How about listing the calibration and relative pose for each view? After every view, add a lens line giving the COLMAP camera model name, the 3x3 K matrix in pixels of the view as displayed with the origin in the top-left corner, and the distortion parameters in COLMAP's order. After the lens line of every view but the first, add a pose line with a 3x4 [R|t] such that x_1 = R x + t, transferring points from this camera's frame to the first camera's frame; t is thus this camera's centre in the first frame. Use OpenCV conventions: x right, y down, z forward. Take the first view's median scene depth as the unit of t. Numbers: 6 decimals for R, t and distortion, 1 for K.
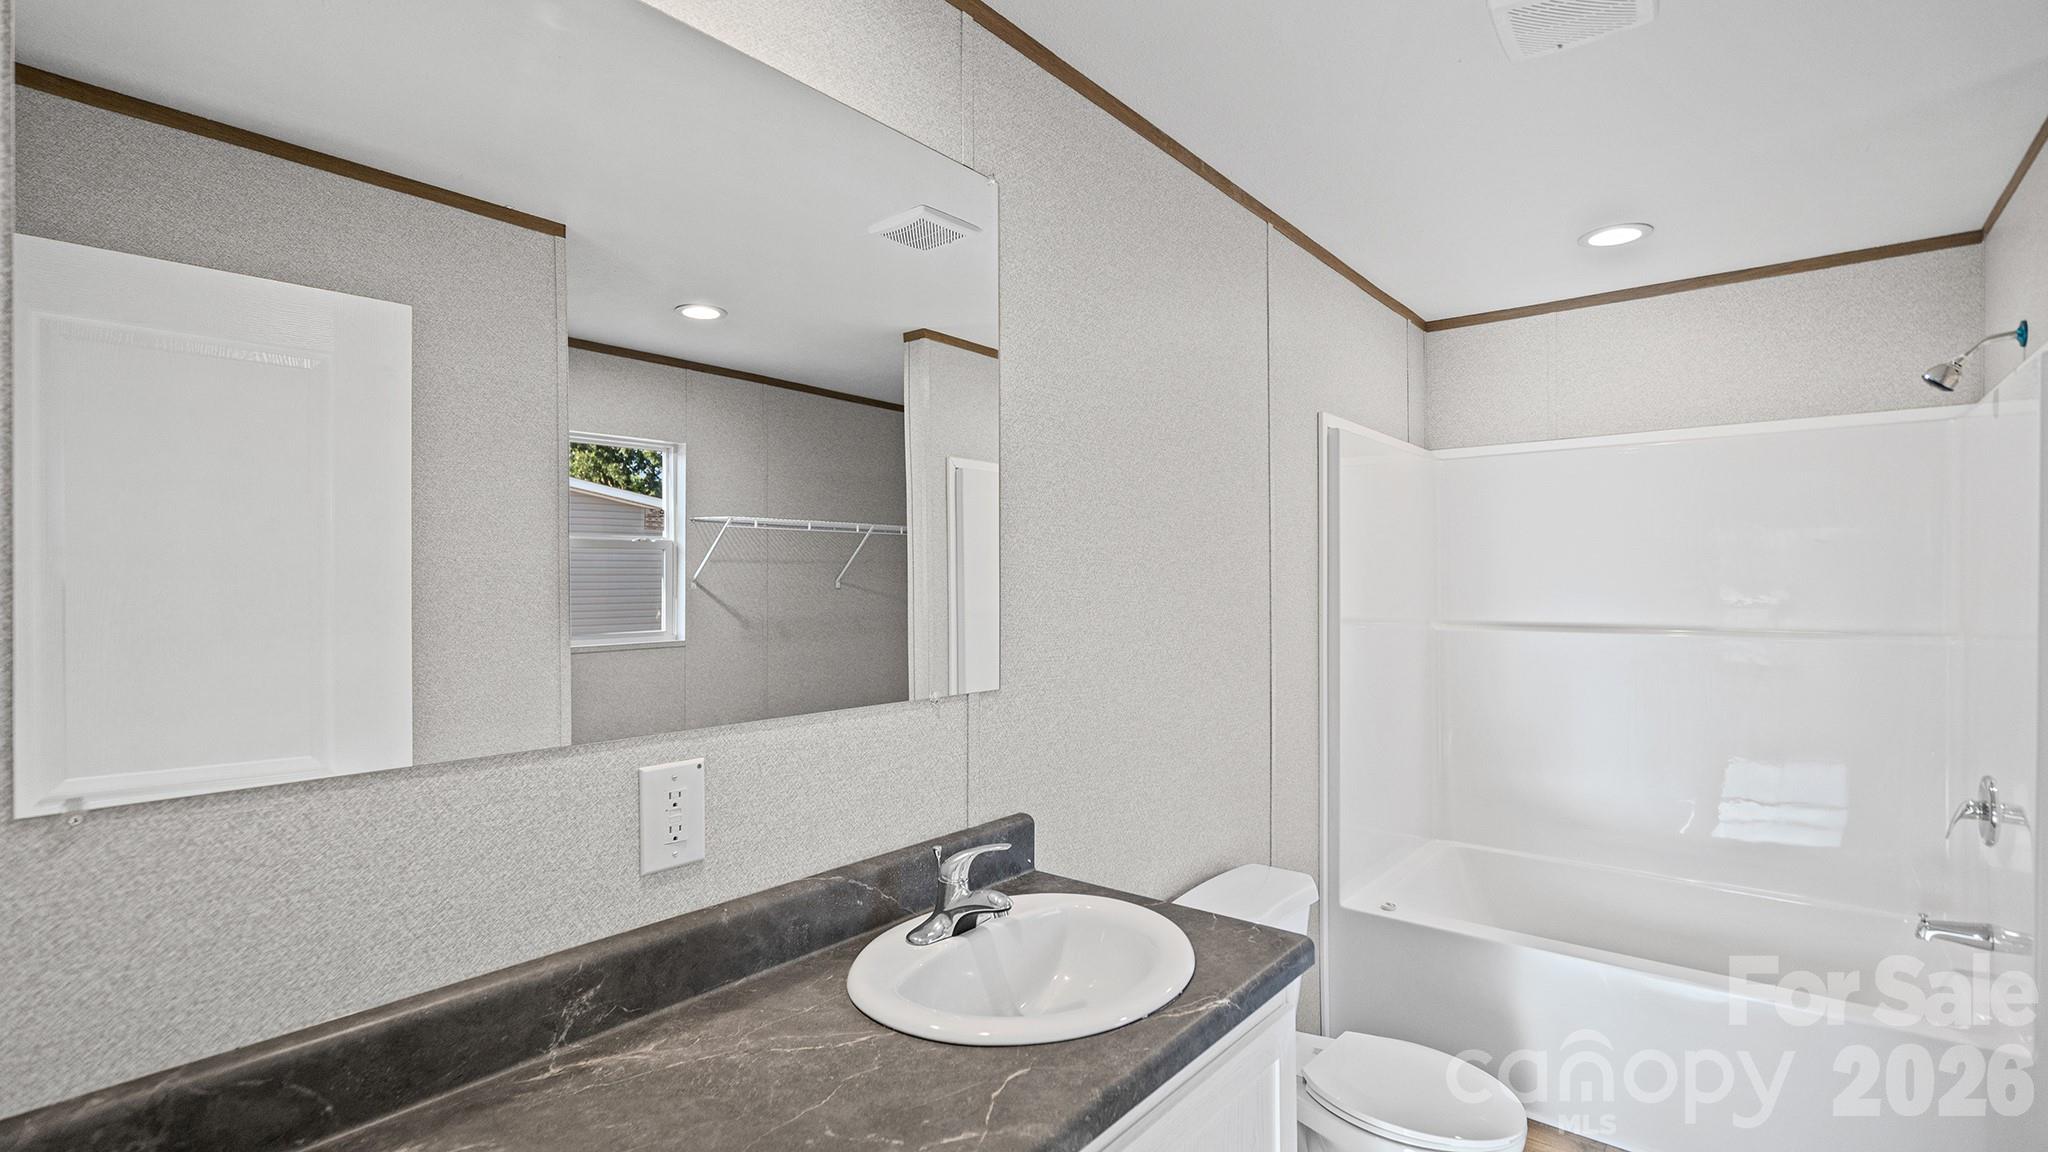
lens RADIAL K [[954.5, 0, 1024.0], [0, 954.5, 576.0], [0, 0, 1]] dist [-0.001598, 0.000701]
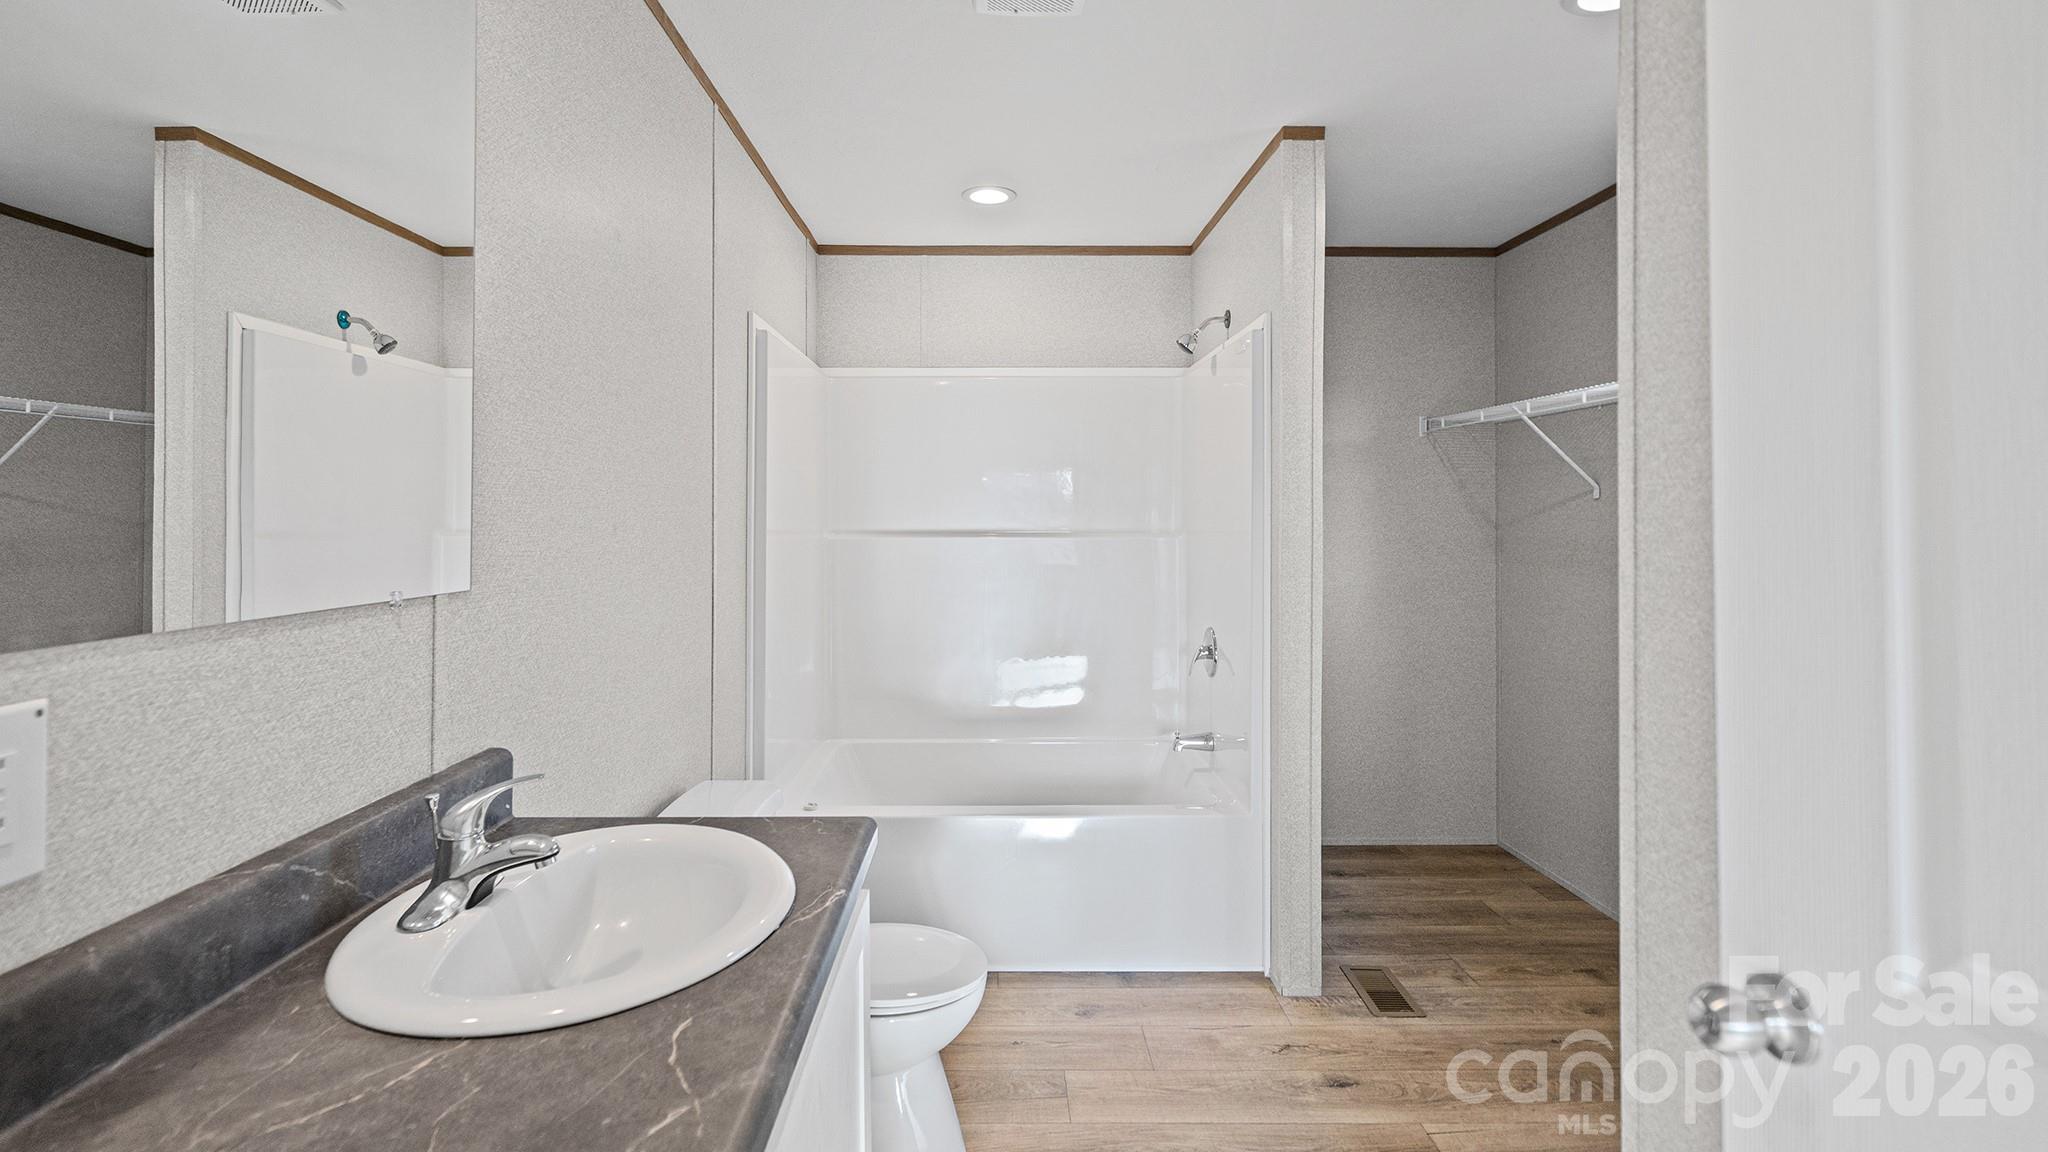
lens RADIAL K [[963.9, 0, 1017.1], [0, 963.9, 488.5], [0, 0, 1]] dist [-0.001372, -0.000623]
pose [[0.769528, 0.016924, 0.638389, -0.233039], [-0.004182, 0.999761, -0.021464, 0.065077], [-0.638600, 0.013848, 0.769414, 0.146223]]
